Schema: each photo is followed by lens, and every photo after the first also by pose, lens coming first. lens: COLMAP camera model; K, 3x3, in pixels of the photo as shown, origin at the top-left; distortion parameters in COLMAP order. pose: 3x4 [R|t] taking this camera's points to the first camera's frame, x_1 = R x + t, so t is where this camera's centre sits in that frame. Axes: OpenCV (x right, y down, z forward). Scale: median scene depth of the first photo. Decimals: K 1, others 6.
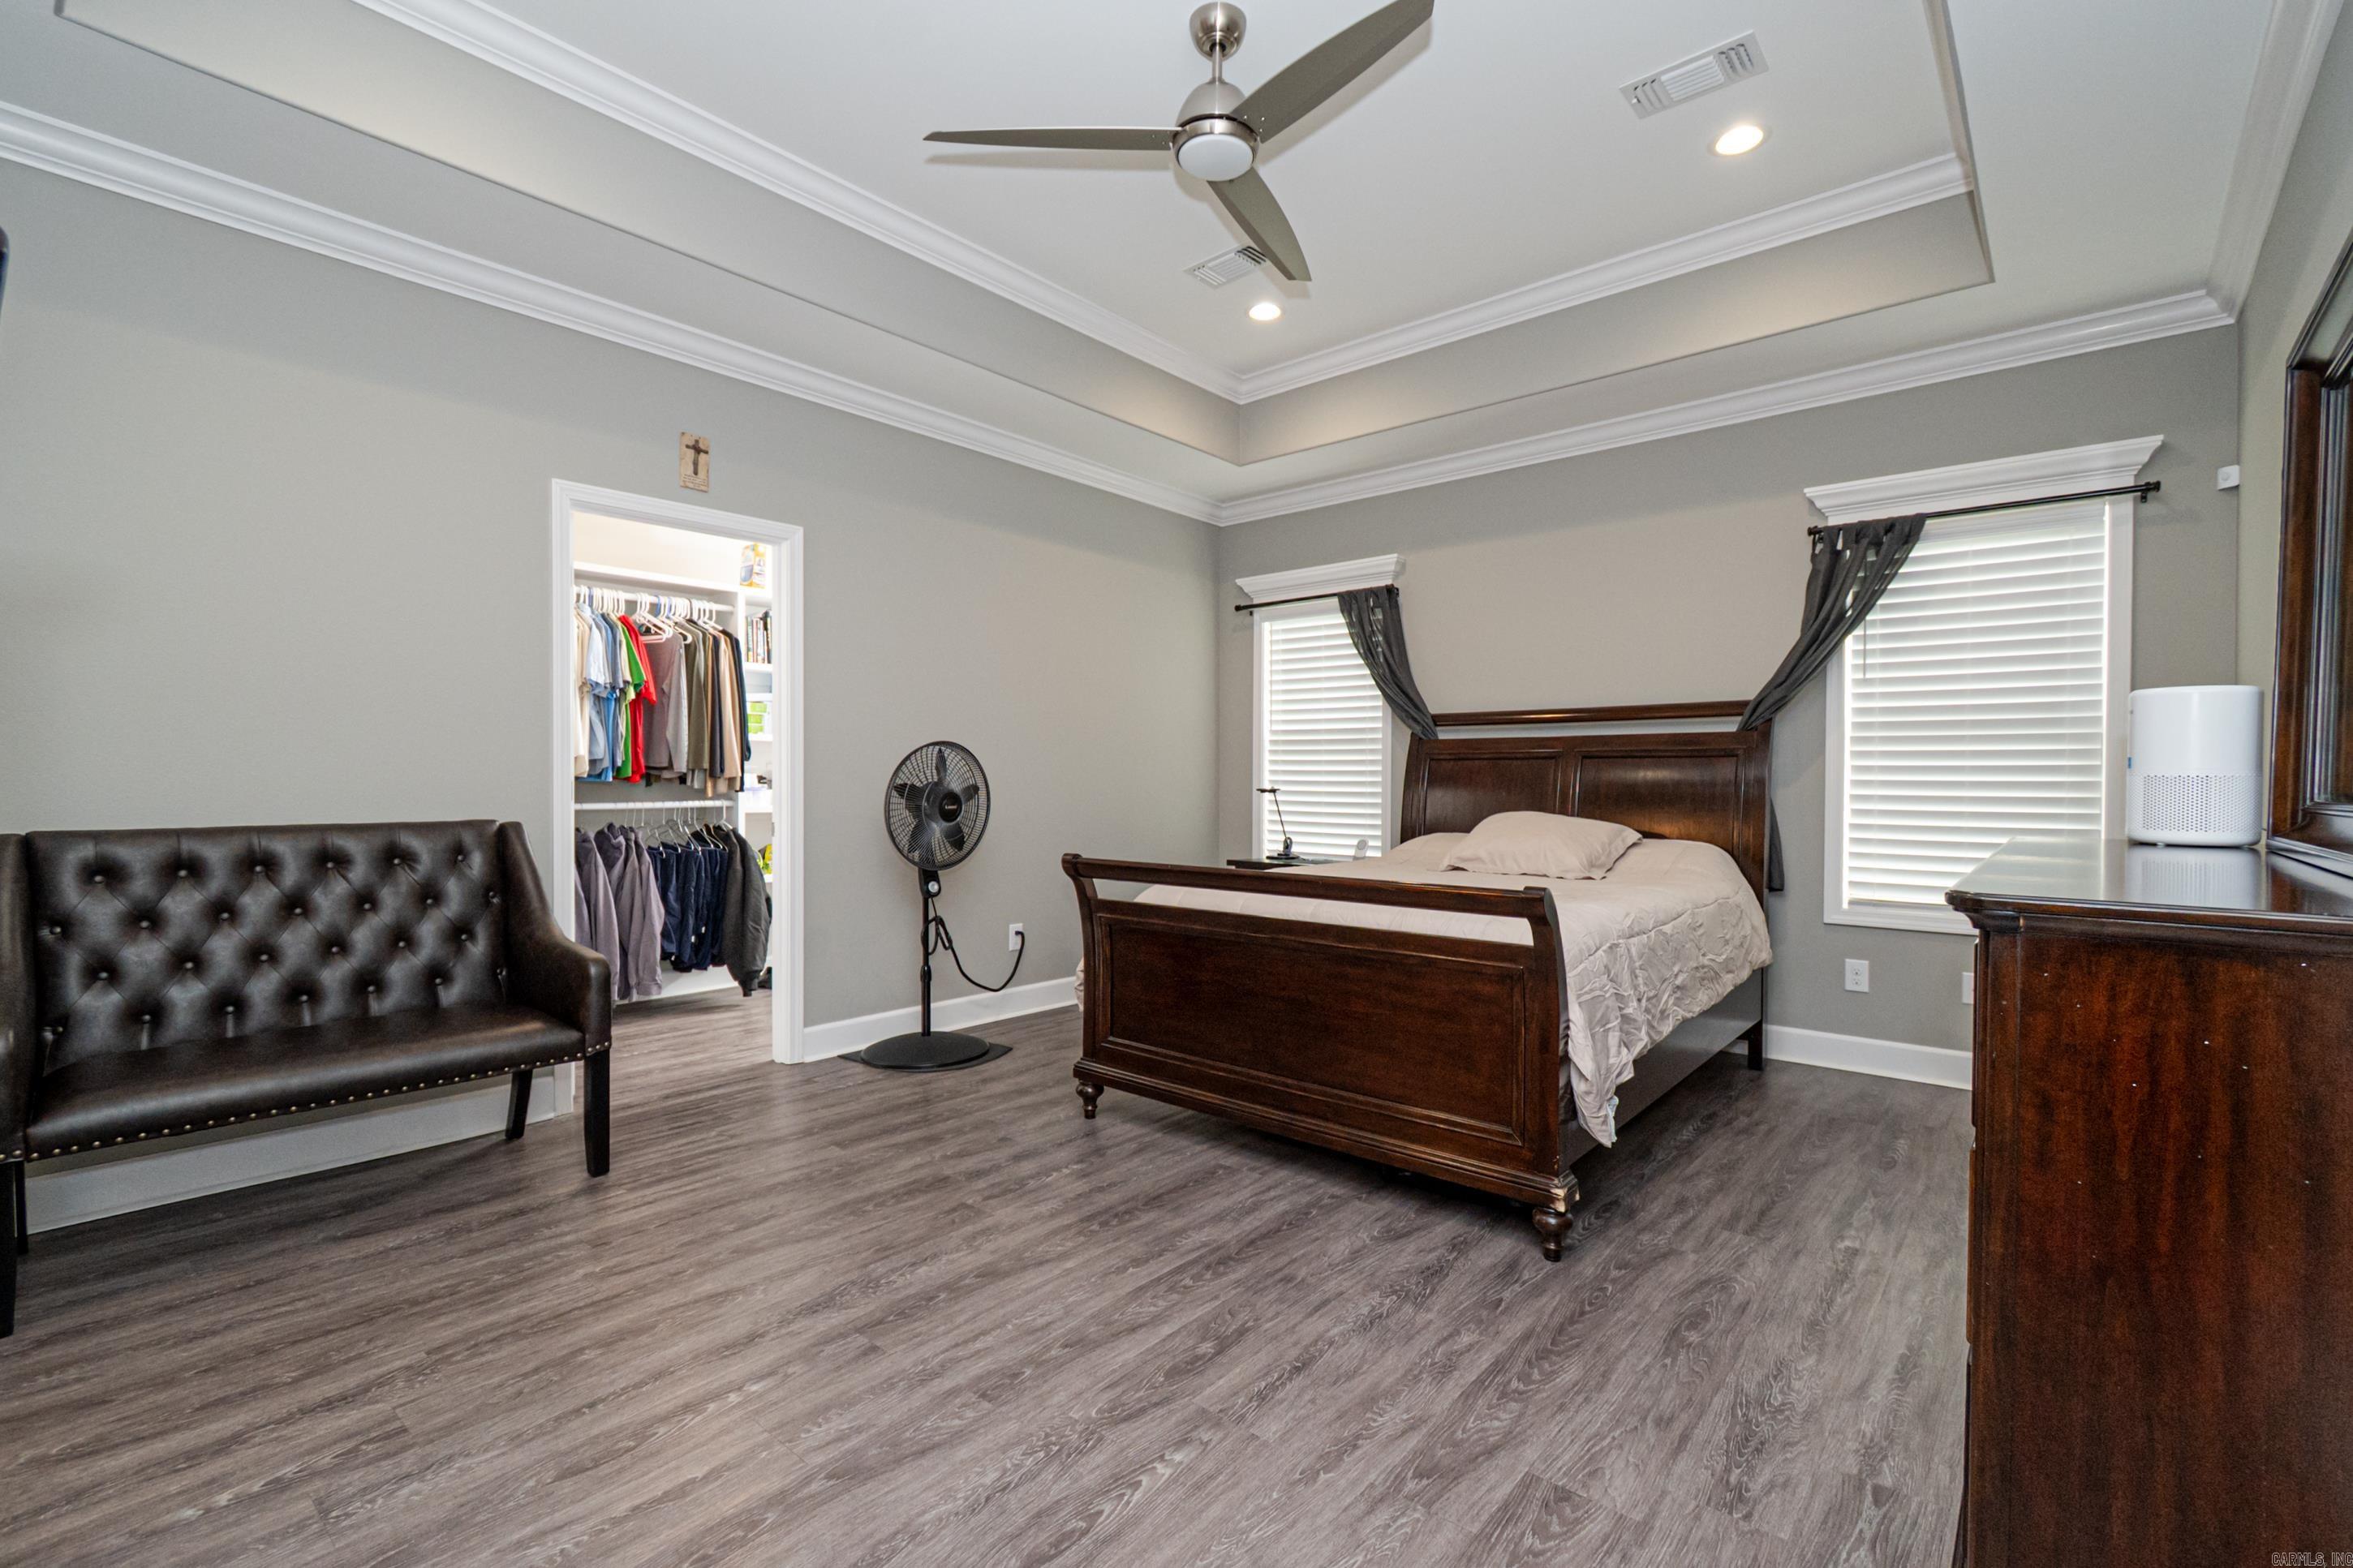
lens RADIAL K [[1048.0, 0, 1178.7], [0, 1048.0, 791.6], [0, 0, 1]] dist [0.010027, -0.004357]
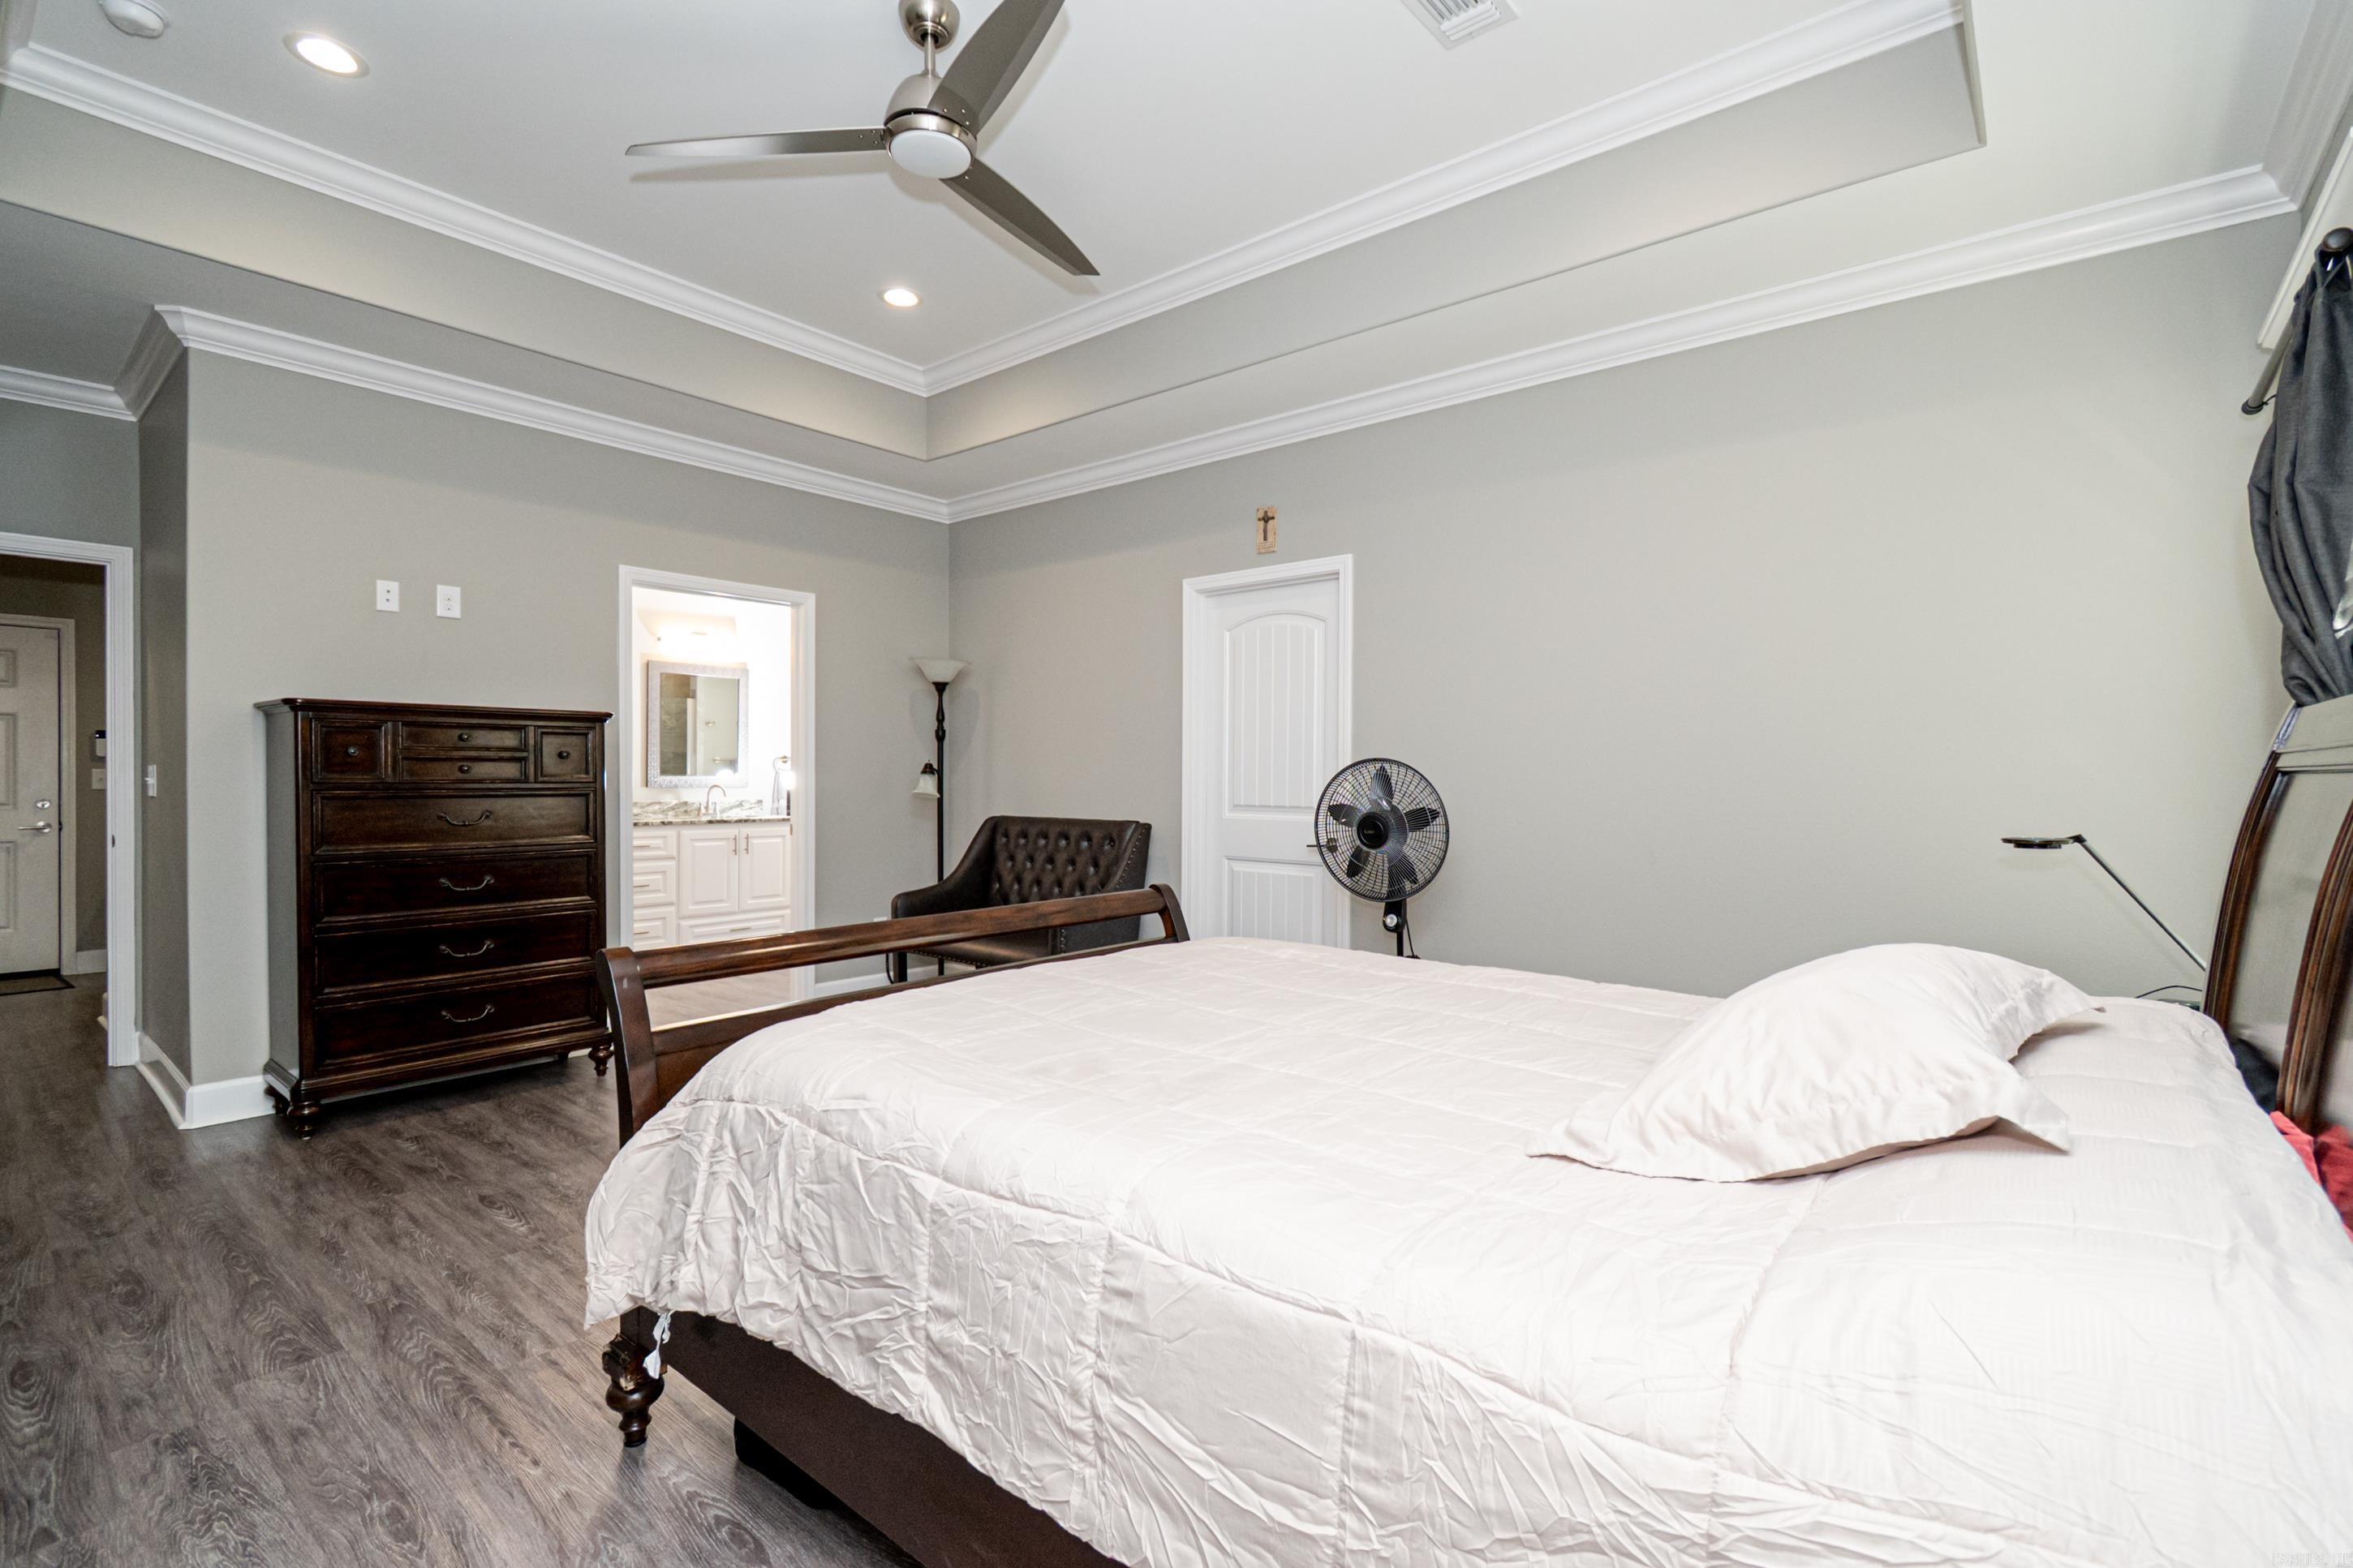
lens RADIAL K [[1048.0, 0, 1176.4], [0, 1048.0, 775.6], [0, 0, 1]] dist [0.010027, -0.004357]
pose [[0.019371, -0.000279, -0.999812, 1.514008], [-0.022256, 0.999752, -0.000710, -0.062644], [0.999565, 0.022265, 0.019360, 1.832134]]
